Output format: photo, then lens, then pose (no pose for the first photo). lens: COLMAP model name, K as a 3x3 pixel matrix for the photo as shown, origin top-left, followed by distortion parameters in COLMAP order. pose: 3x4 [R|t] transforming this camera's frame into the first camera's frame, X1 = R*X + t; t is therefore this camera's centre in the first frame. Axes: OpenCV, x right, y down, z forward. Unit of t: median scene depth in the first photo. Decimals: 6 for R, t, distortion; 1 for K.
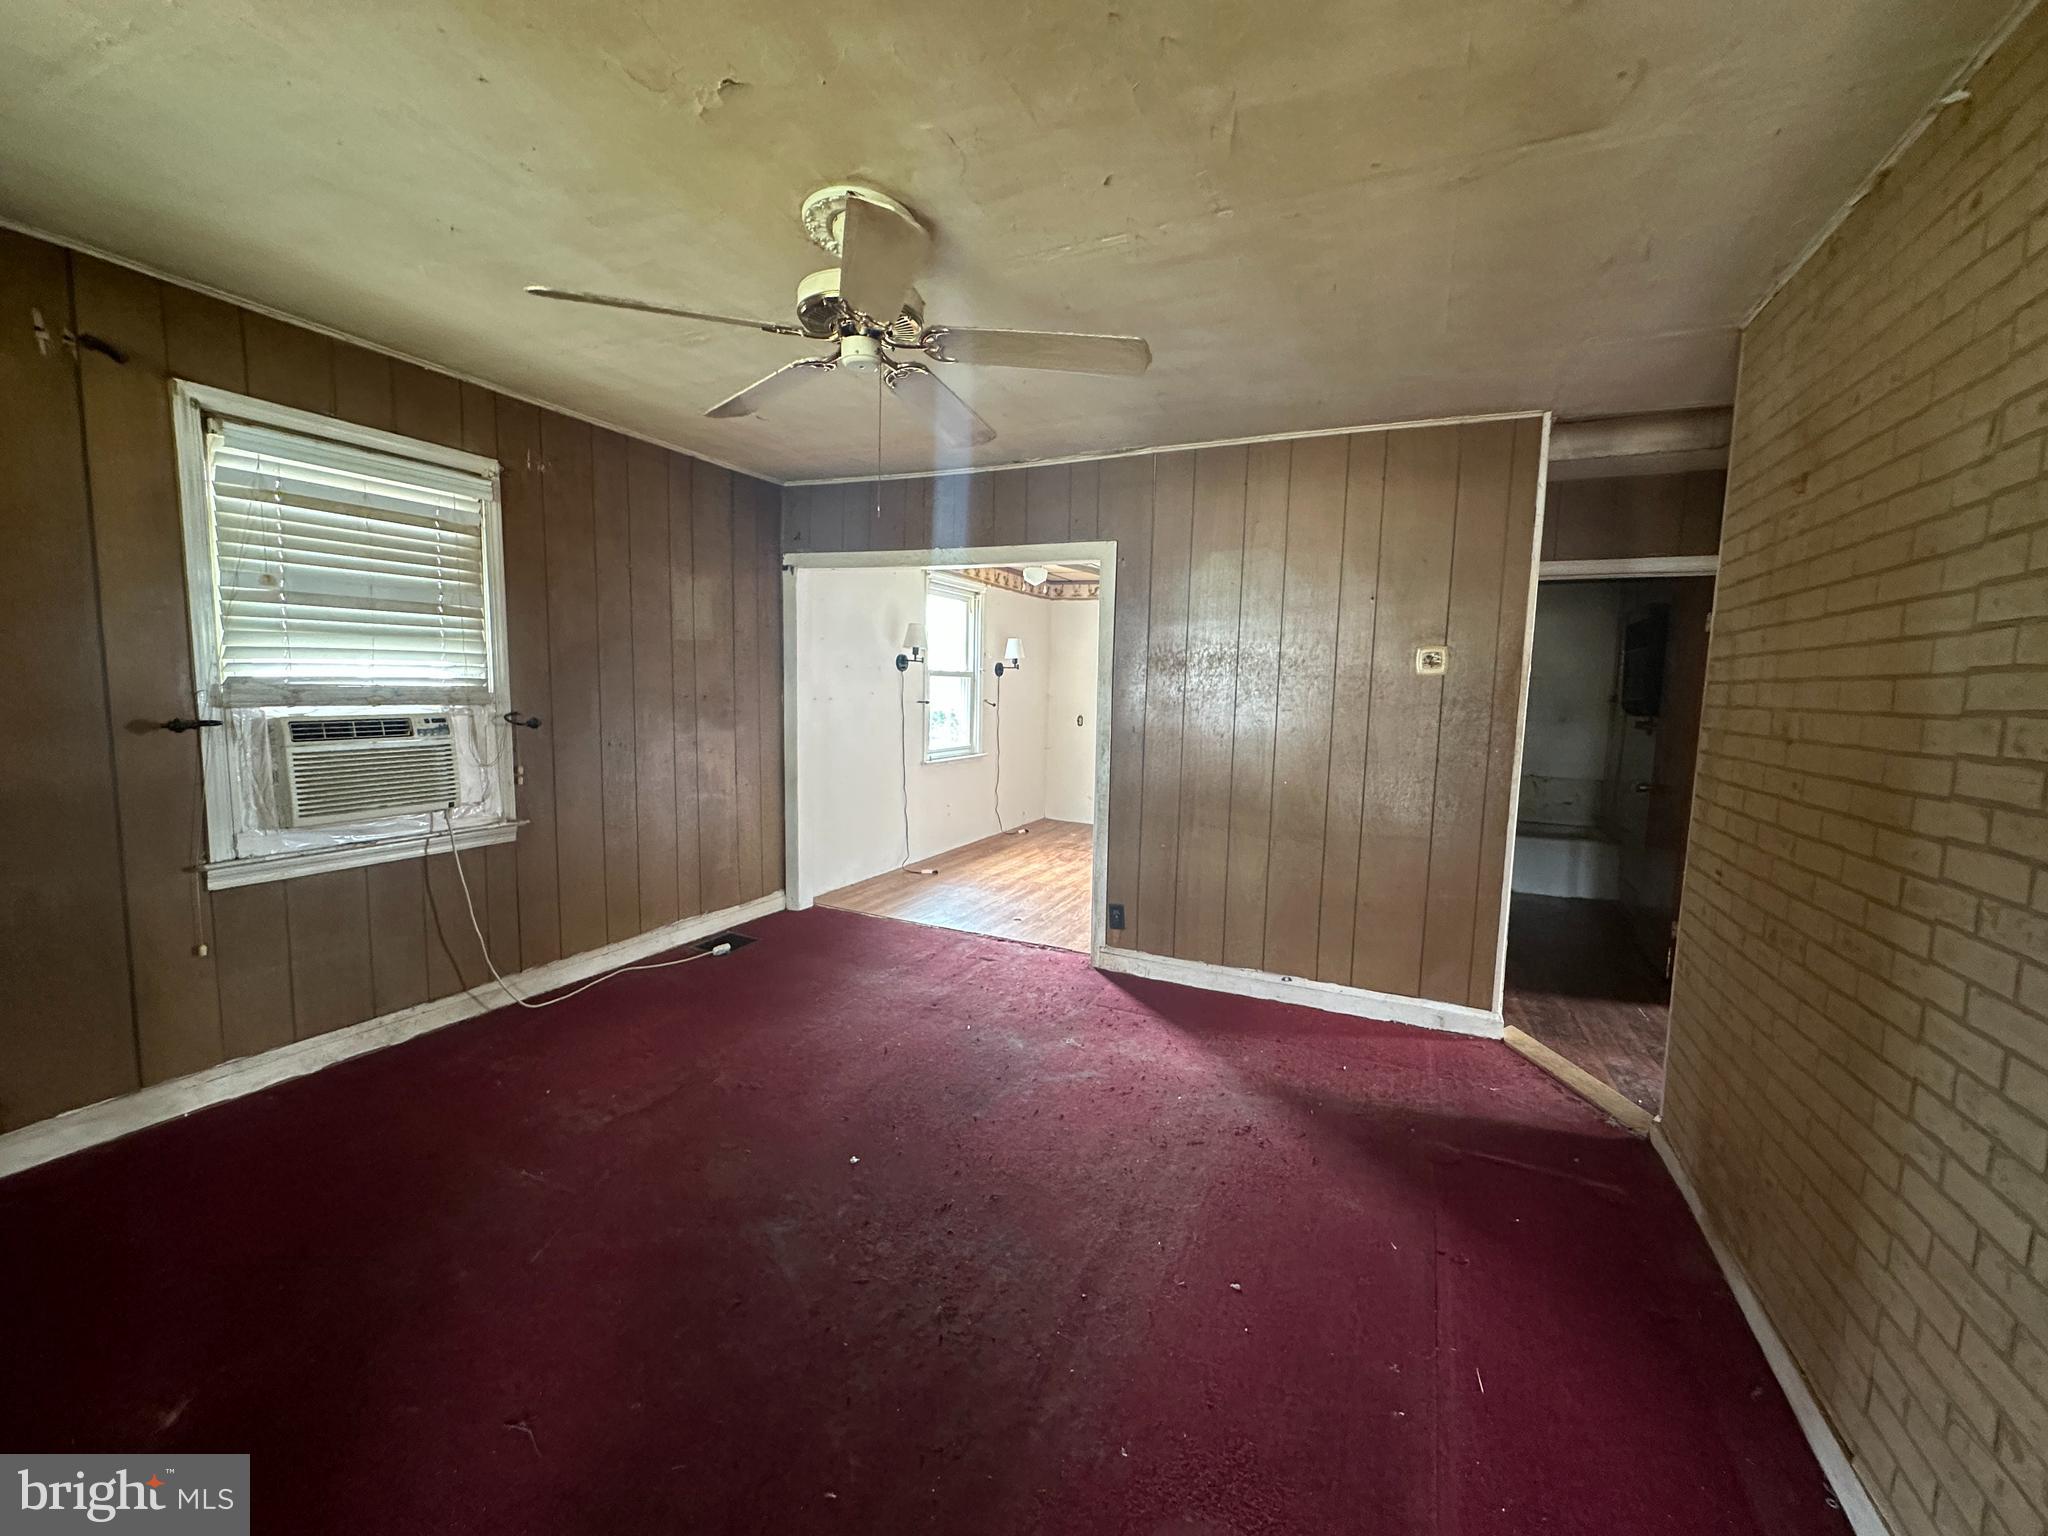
lens RADIAL K [[826.0, 0, 1024.0], [0, 826.0, 768.0], [0, 0, 1]] dist [0.000040, -0.000041]
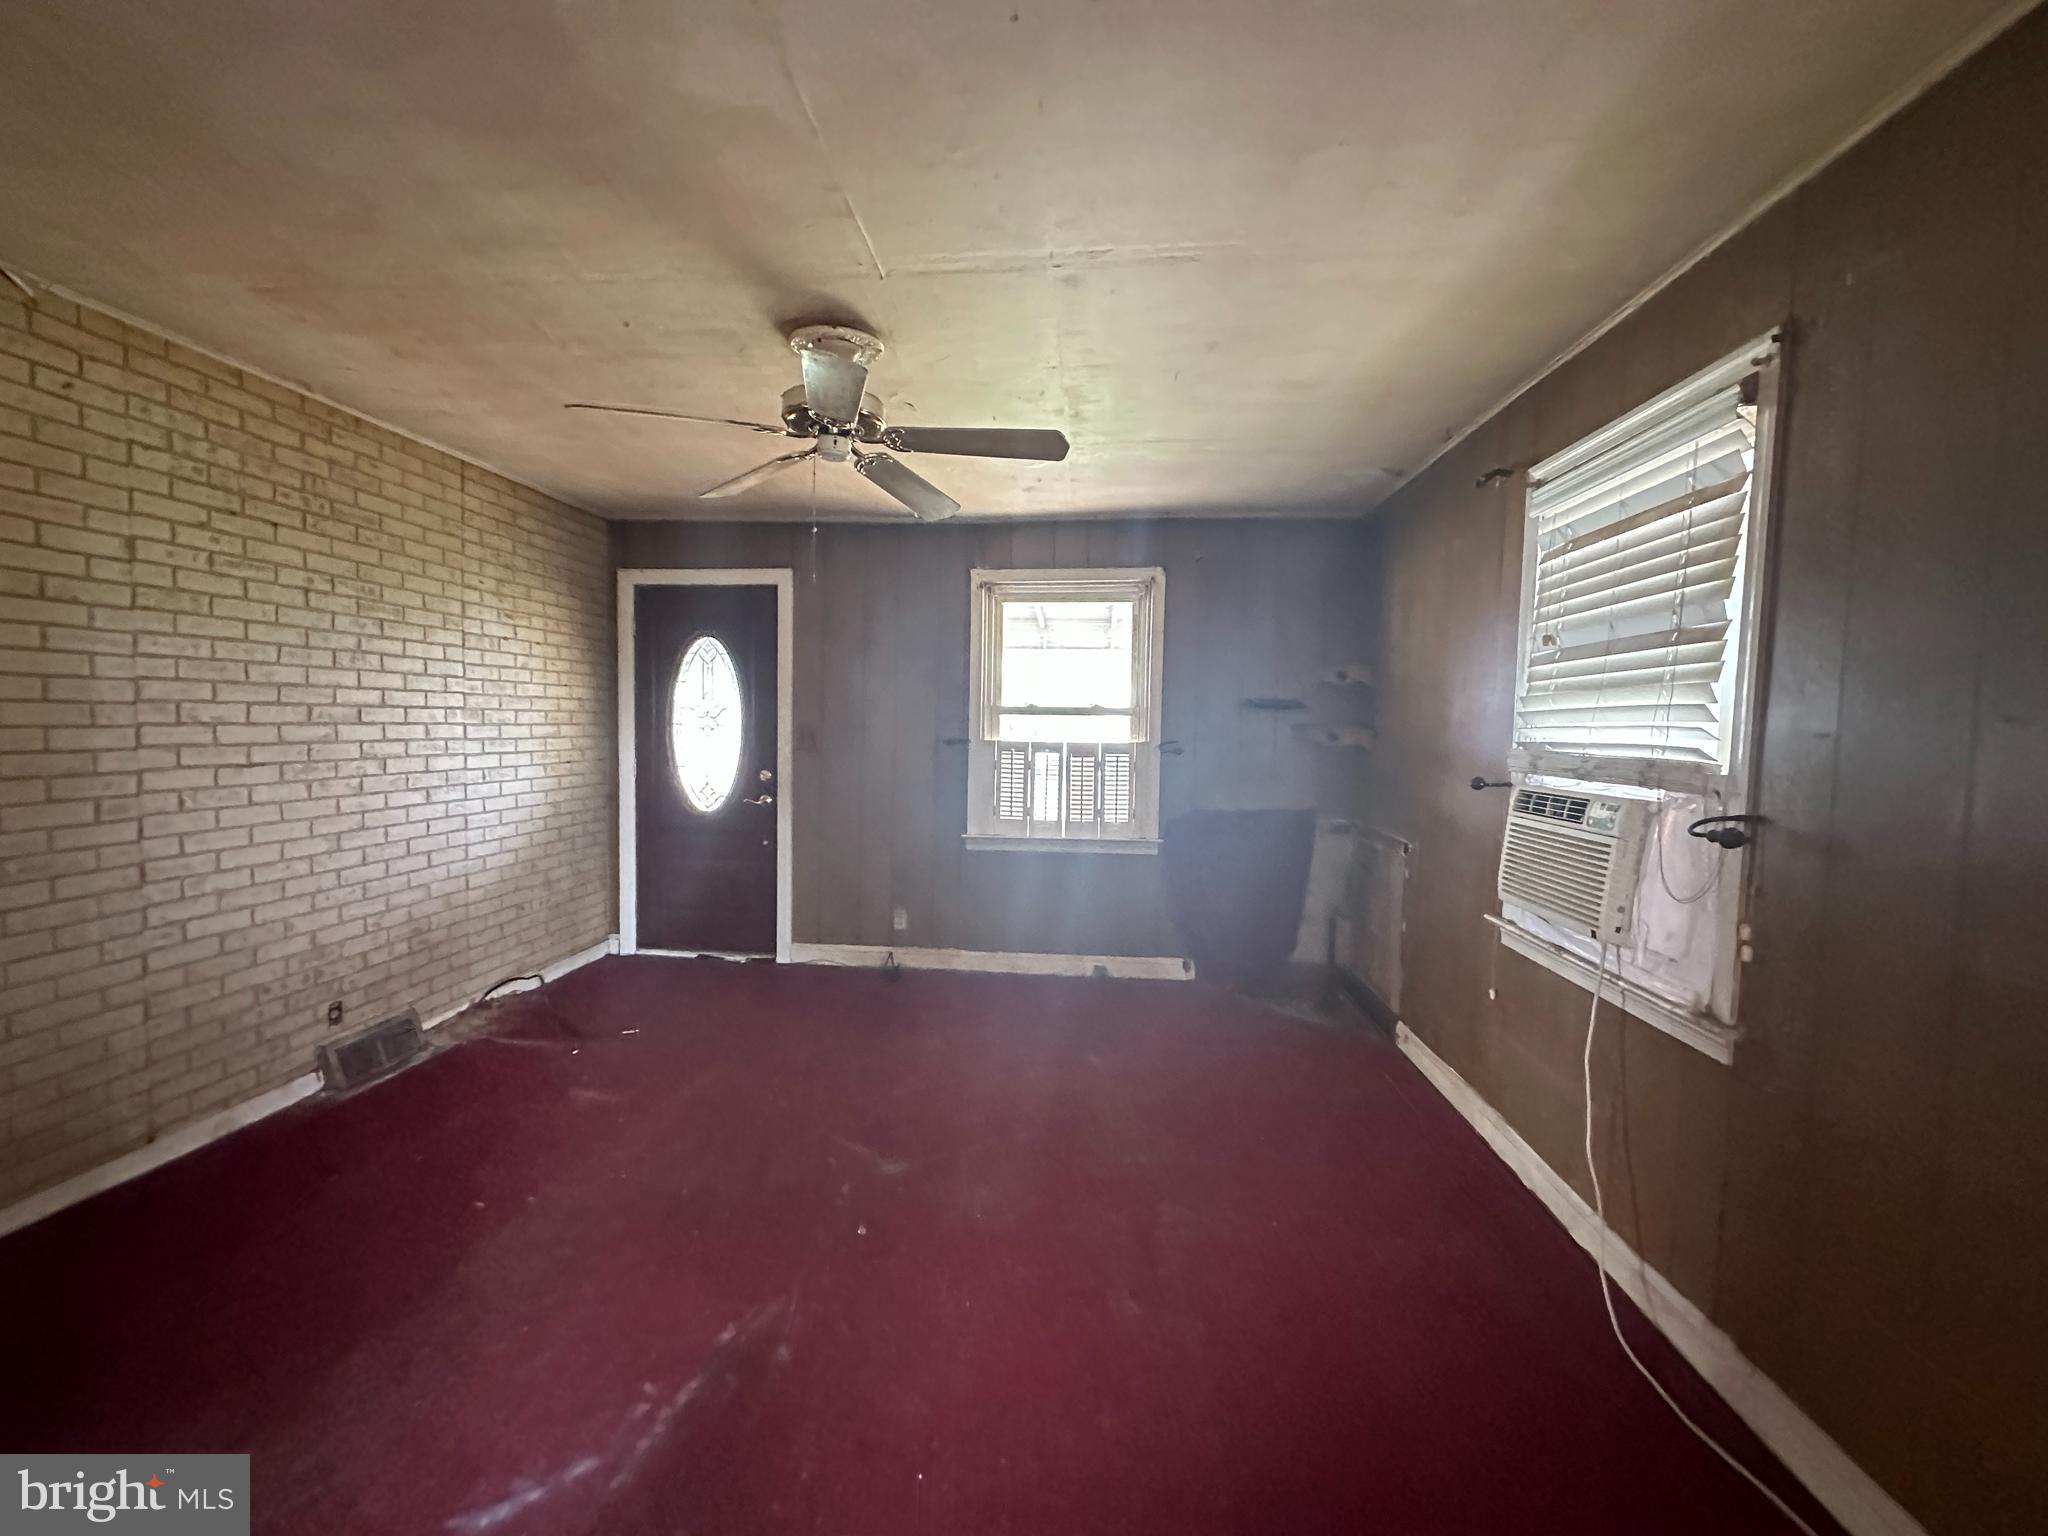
lens RADIAL K [[826.0, 0, 1024.0], [0, 826.0, 768.0], [0, 0, 1]] dist [0.000040, -0.000041]
pose [[-0.937207, -0.027346, -0.347699, -0.028998], [-0.081407, 0.986537, 0.141840, -0.141641], [0.339139, 0.161238, -0.926815, 1.416174]]
